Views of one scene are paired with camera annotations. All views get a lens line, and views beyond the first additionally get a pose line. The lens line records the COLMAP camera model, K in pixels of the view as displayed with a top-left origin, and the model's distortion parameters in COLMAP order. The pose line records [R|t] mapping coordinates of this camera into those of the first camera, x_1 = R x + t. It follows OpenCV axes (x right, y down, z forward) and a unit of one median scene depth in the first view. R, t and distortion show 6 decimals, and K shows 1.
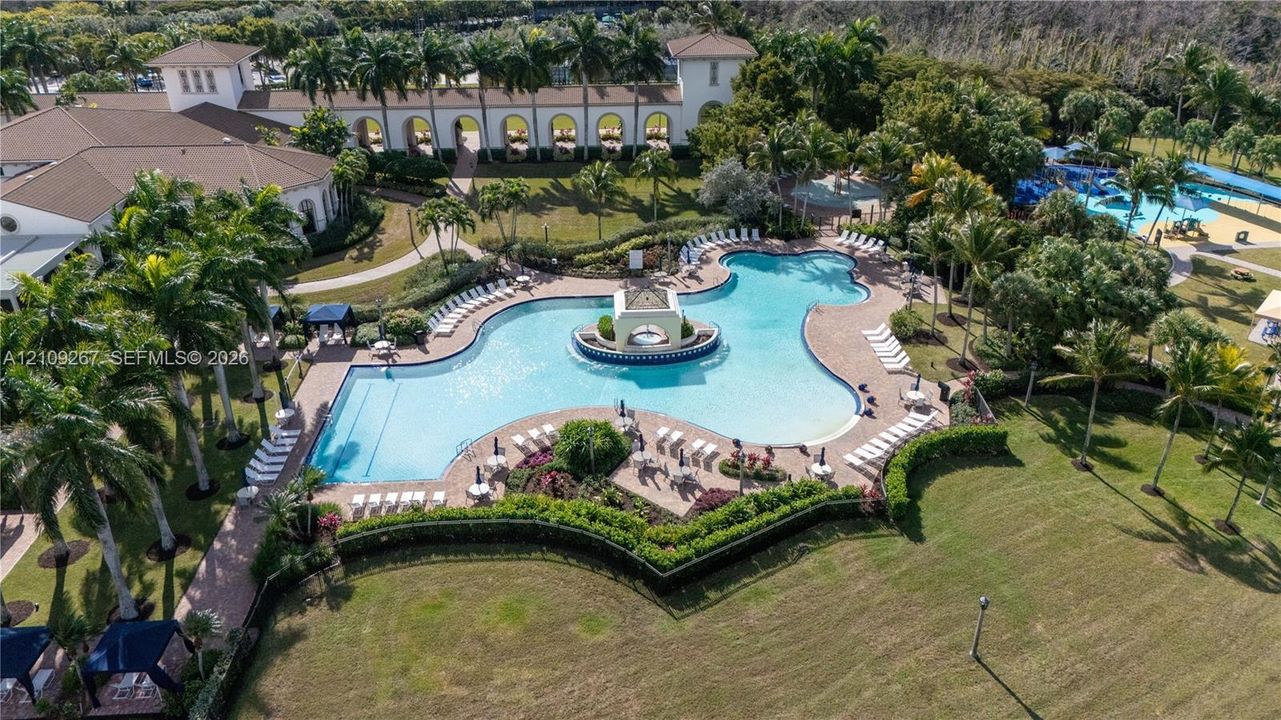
lens RADIAL K [[941.6, 0, 638.9], [0, 941.6, 357.7], [0, 0, 1]] dist [0.087682, -0.085416]
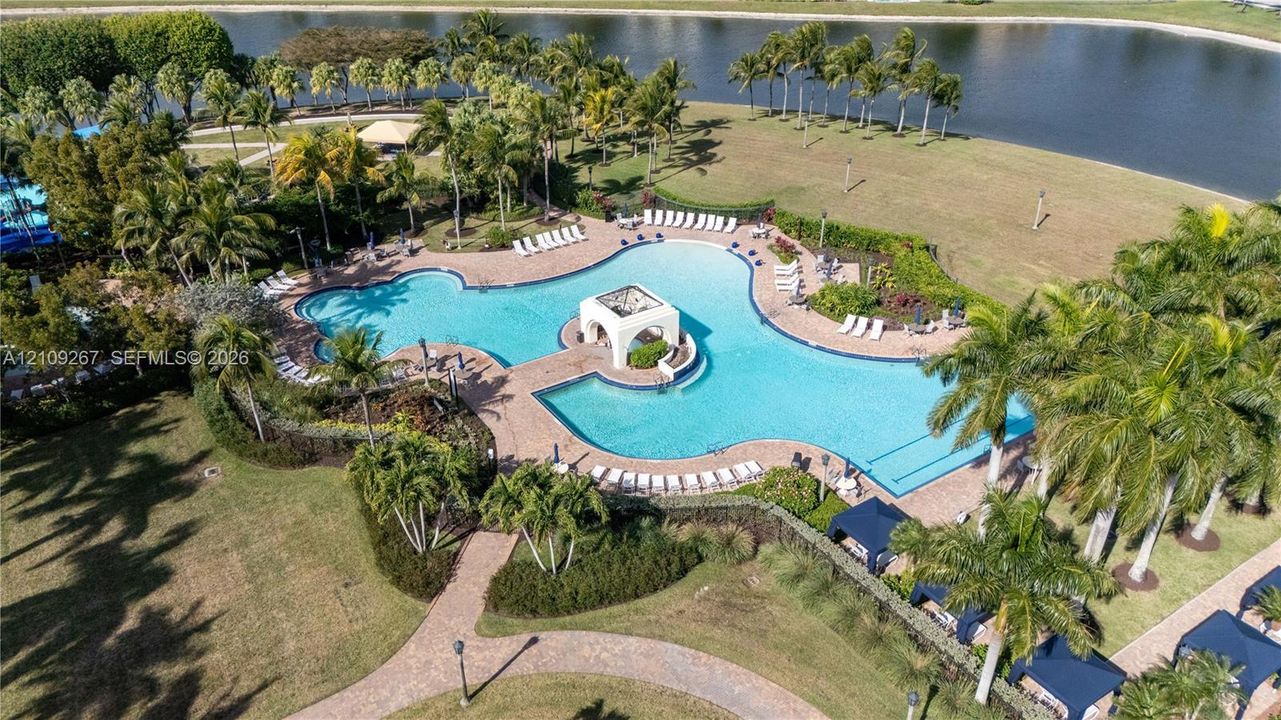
lens RADIAL K [[941.6, 0, 638.9], [0, 941.6, 357.7], [0, 0, 1]] dist [0.087682, -0.085416]
pose [[-0.518930, -0.436350, 0.735058, -0.669708], [0.393470, 0.641460, 0.658567, -0.610487], [-0.758876, 0.630974, -0.161182, 1.156854]]
